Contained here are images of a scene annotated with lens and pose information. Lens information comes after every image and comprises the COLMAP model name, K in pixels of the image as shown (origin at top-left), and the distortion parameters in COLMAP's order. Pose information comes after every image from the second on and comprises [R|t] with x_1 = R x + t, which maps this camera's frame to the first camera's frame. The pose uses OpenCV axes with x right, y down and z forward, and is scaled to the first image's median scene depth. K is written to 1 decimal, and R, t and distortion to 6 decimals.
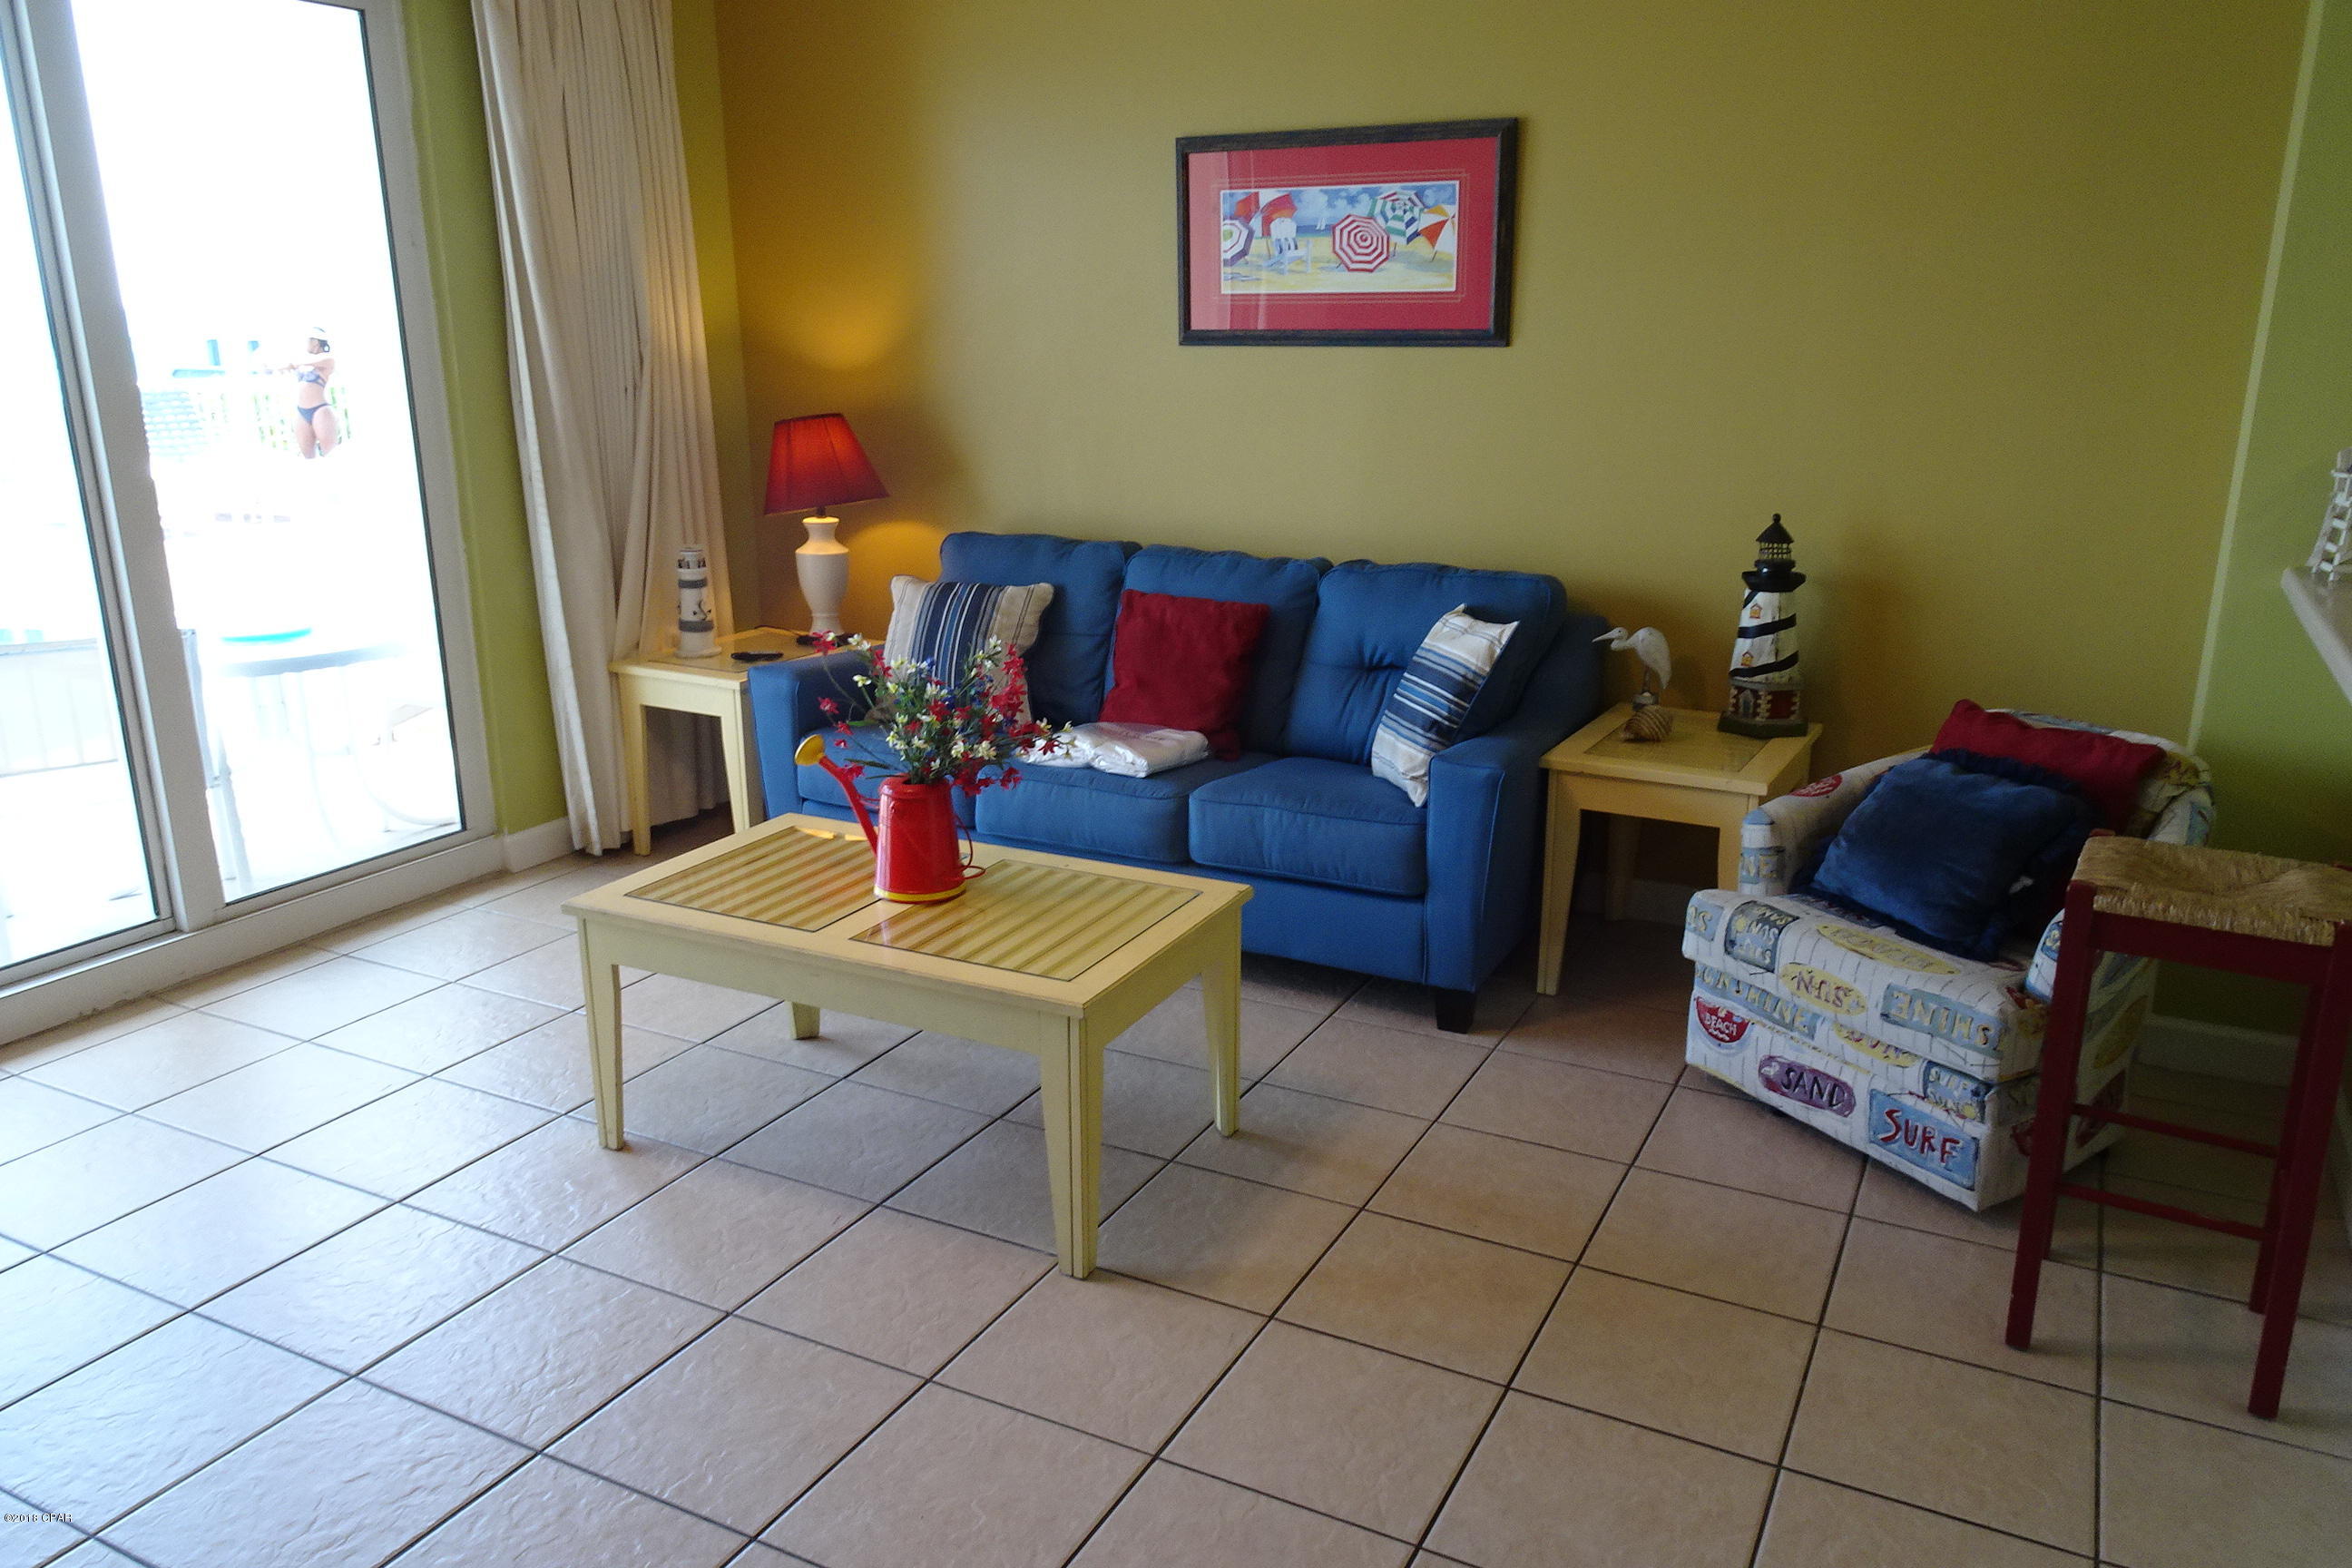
lens RADIAL K [[1712.0, 0, 1176.0], [0, 1712.0, 784.0], [0, 0, 1]] dist [0.021157, -0.000906]
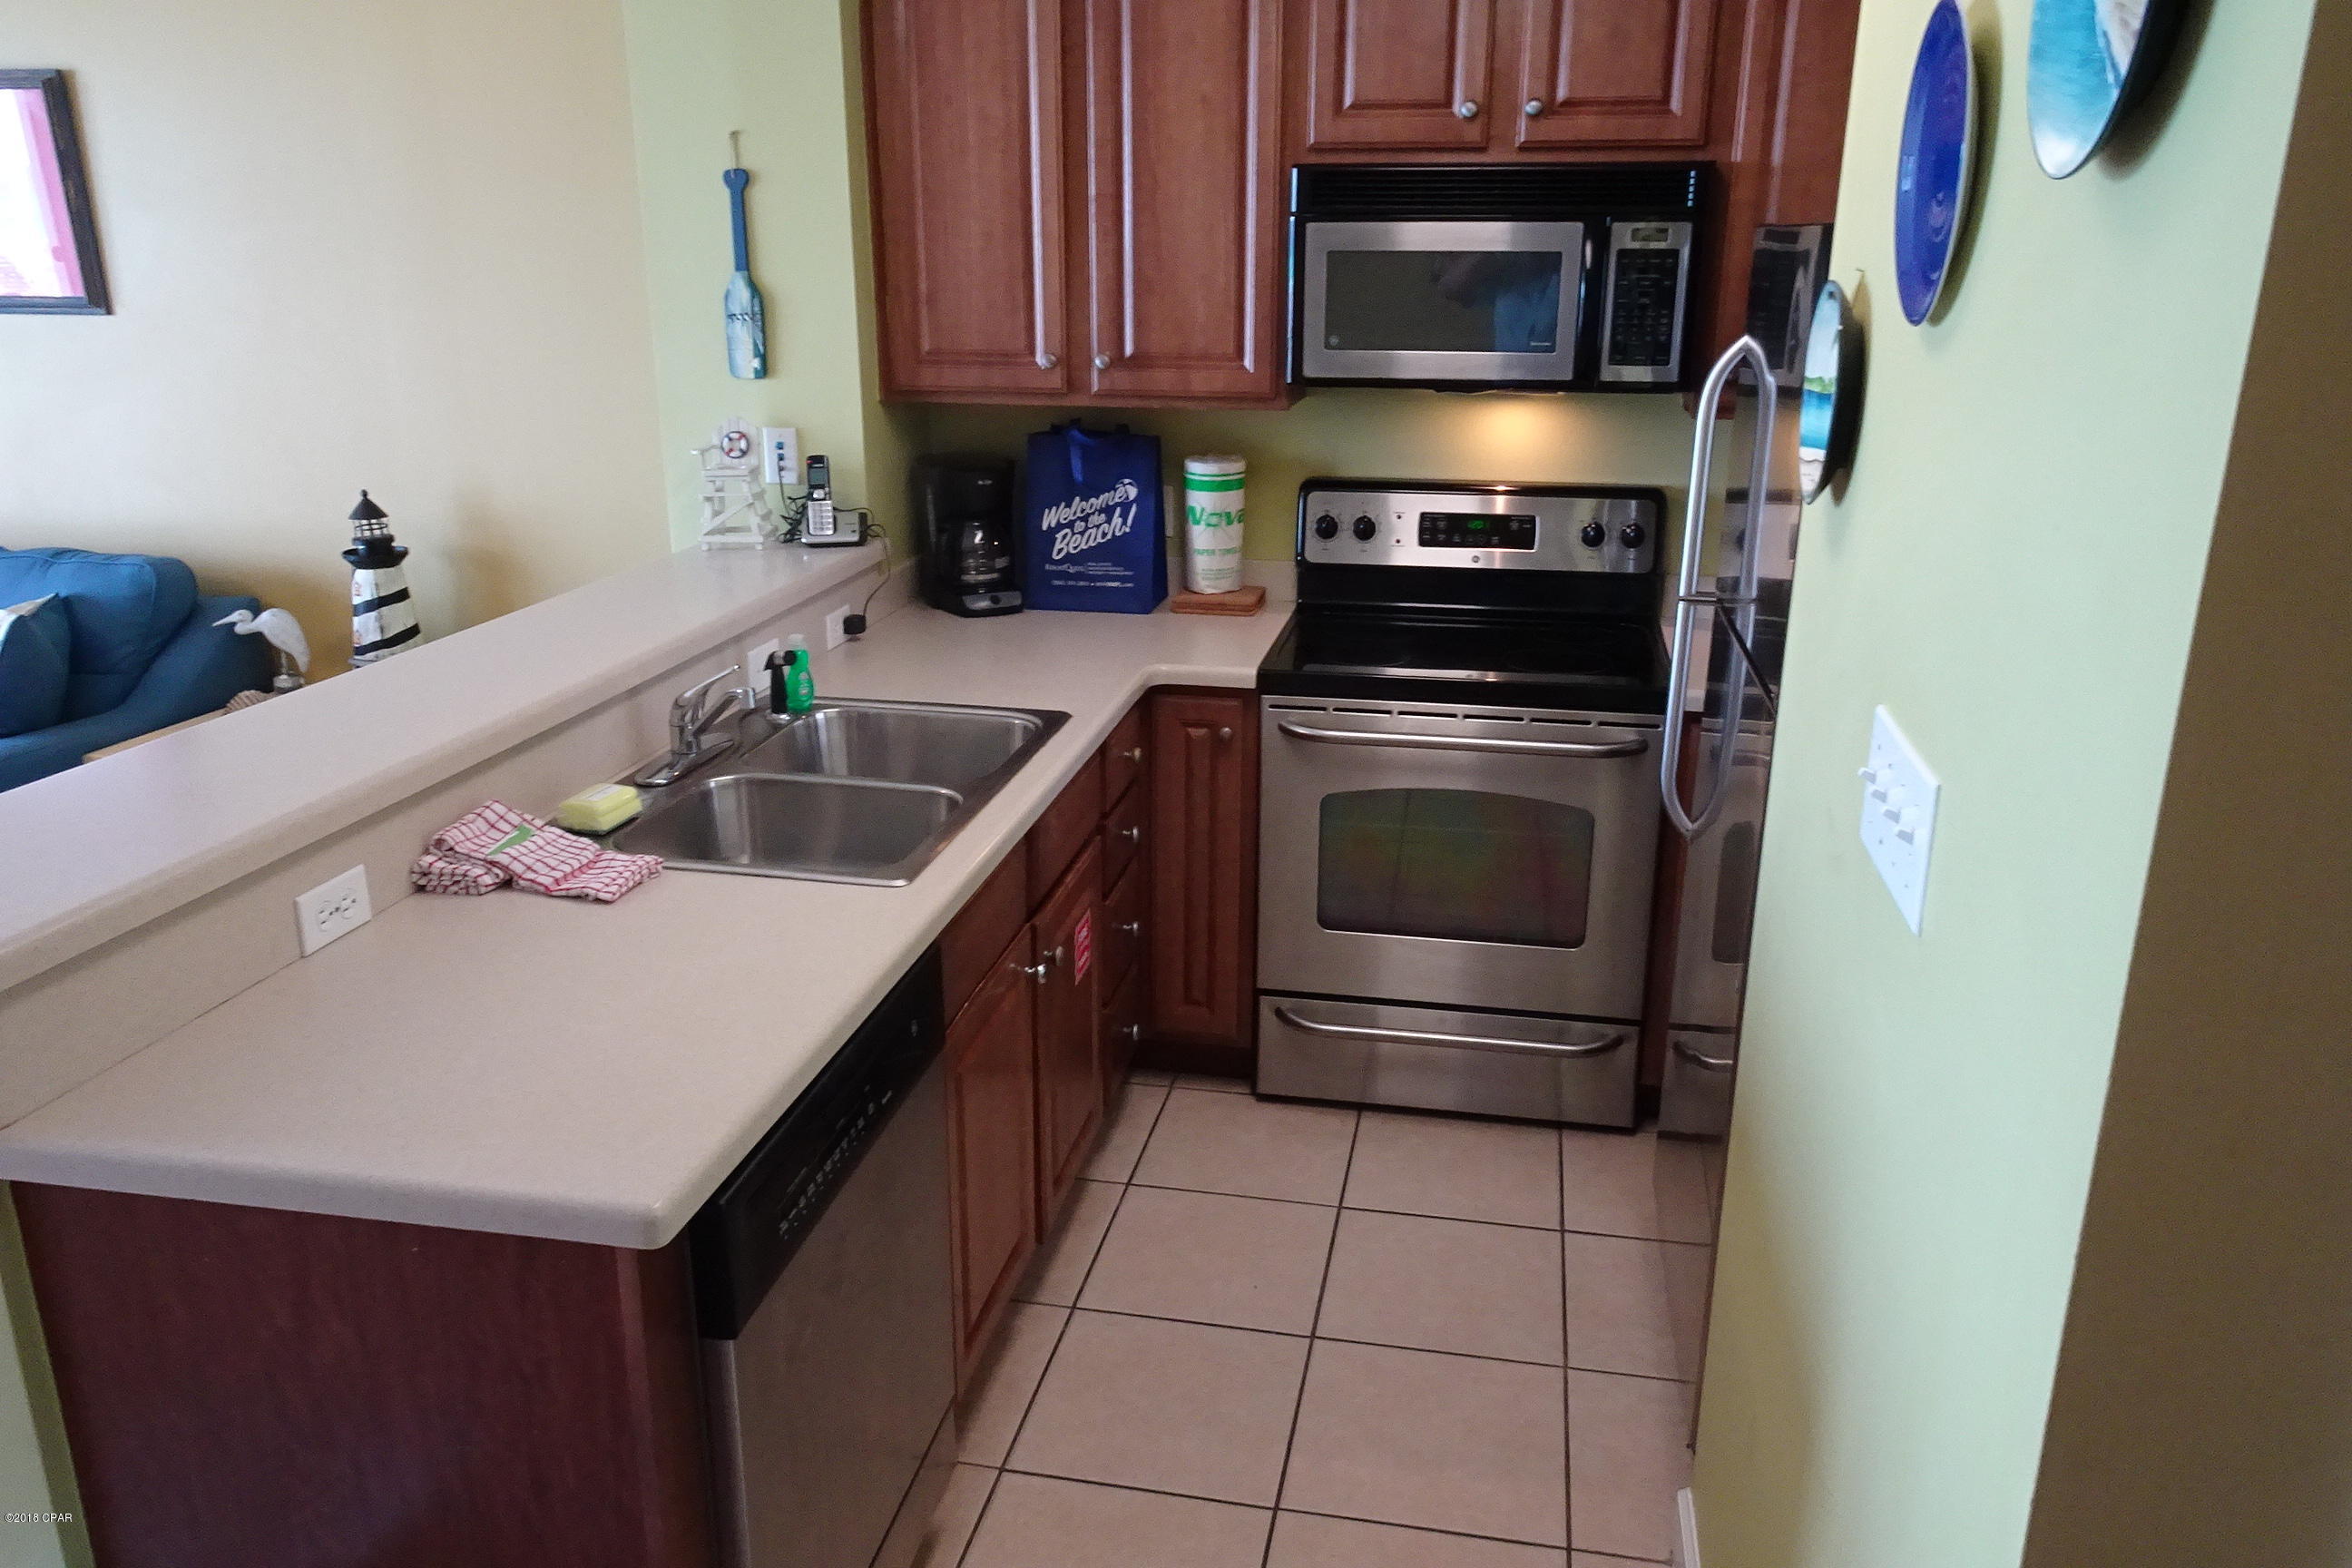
lens RADIAL K [[1712.0, 0, 1176.0], [0, 1712.0, 784.0], [0, 0, 1]] dist [0.021157, -0.000906]
pose [[0.958957, -0.082307, 0.271344, 0.476670], [0.071984, 0.996260, 0.047800, -0.002051], [-0.274263, -0.026305, 0.961295, -0.077424]]
